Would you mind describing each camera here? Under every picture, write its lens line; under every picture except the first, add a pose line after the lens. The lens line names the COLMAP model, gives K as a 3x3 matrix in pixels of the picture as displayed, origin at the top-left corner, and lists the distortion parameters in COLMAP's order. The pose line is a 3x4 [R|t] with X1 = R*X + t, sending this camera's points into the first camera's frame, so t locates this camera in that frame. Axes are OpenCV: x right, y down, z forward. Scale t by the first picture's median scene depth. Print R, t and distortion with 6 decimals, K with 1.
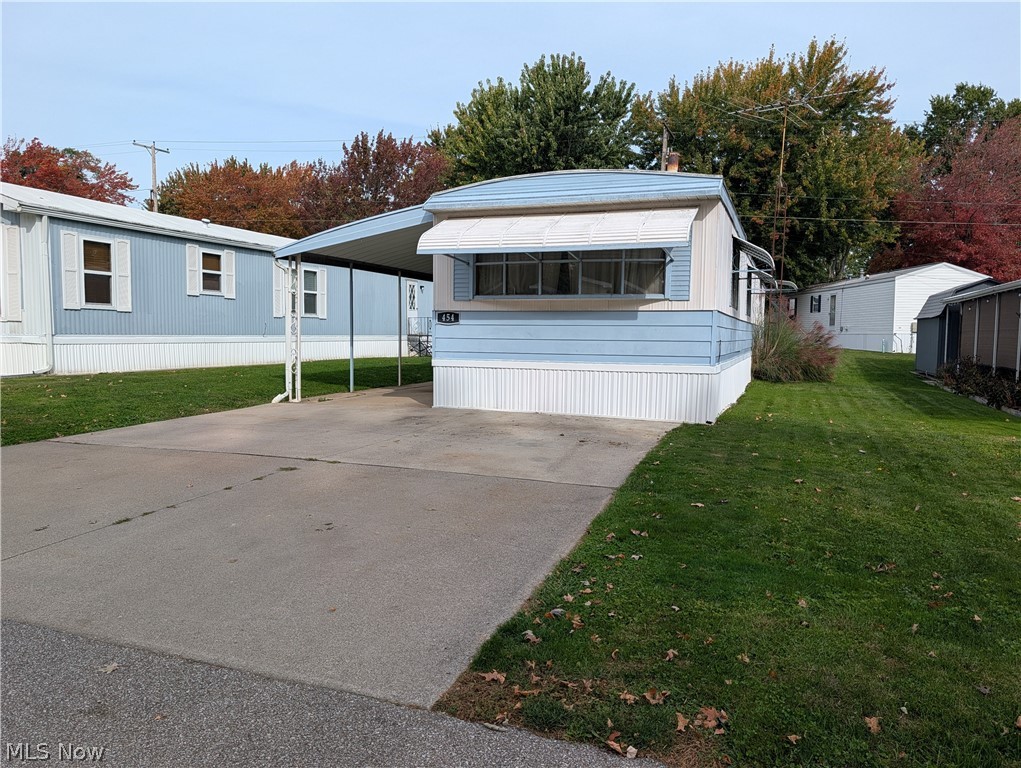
lens RADIAL K [[739.4, 0, 533.3], [0, 739.4, 404.6], [0, 0, 1]] dist [0.025610, -0.013888]
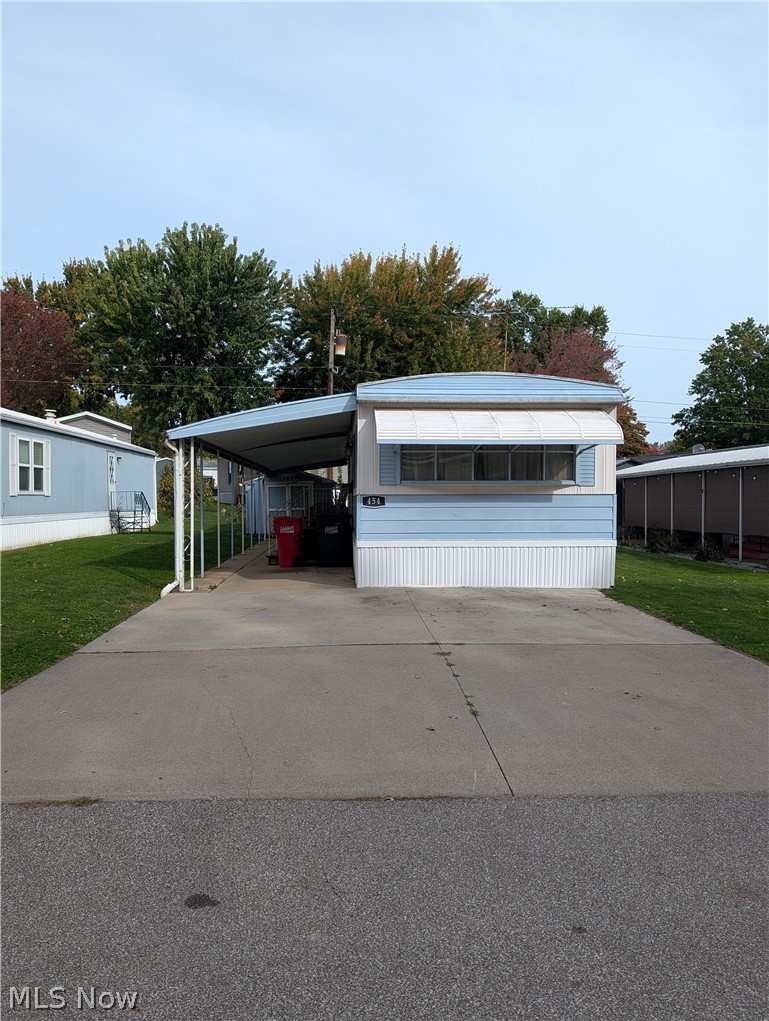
lens RADIAL K [[739.1, 0, 405.3], [0, 739.1, 534.6], [0, 0, 1]] dist [0.036545, -0.029914]
pose [[0.912776, -0.031936, 0.407210, -0.285917], [0.051017, 0.998046, -0.036083, -0.017273], [-0.405262, 0.053711, 0.912621, 0.015945]]
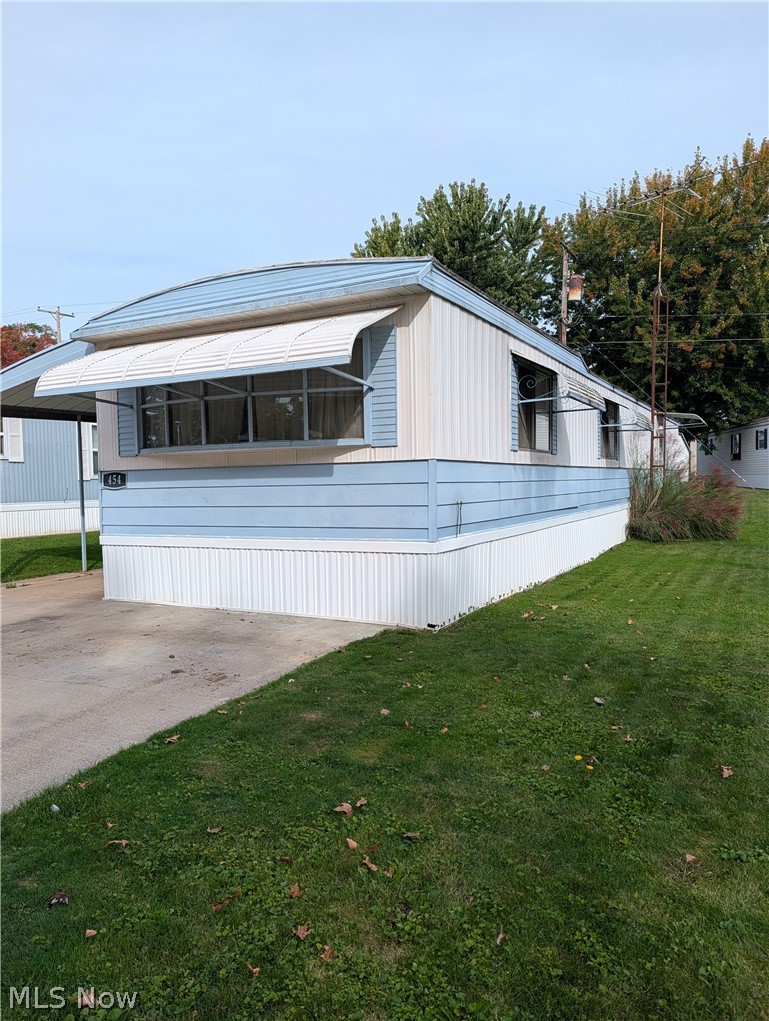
lens RADIAL K [[739.1, 0, 384.2], [0, 739.1, 533.1], [0, 0, 1]] dist [0.036545, -0.029914]
pose [[0.988509, -0.022672, -0.149449, 0.151385], [0.018608, 0.999420, -0.028532, -0.021209], [0.150010, 0.025423, 0.988358, 0.169998]]
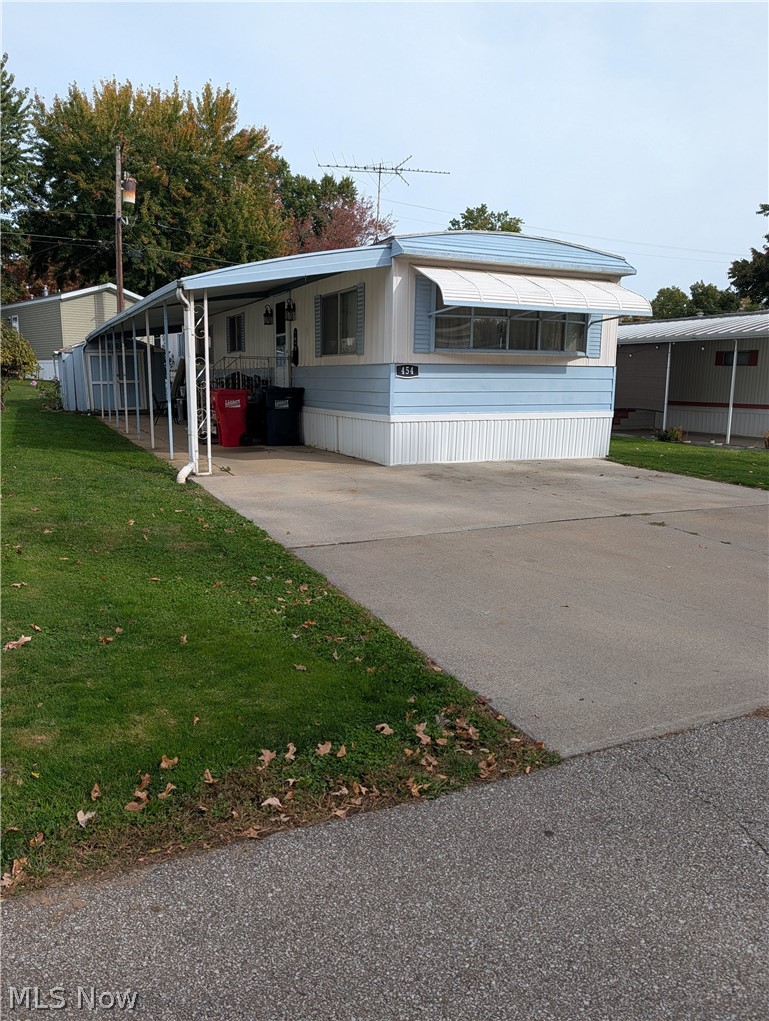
lens RADIAL K [[739.1, 0, 382.1], [0, 739.1, 512.4], [0, 0, 1]] dist [0.036545, -0.029914]
pose [[0.711370, -0.130314, 0.690631, -0.471683], [0.068370, 0.990831, 0.116534, -0.027923], [-0.699484, -0.035680, 0.713757, 0.186597]]
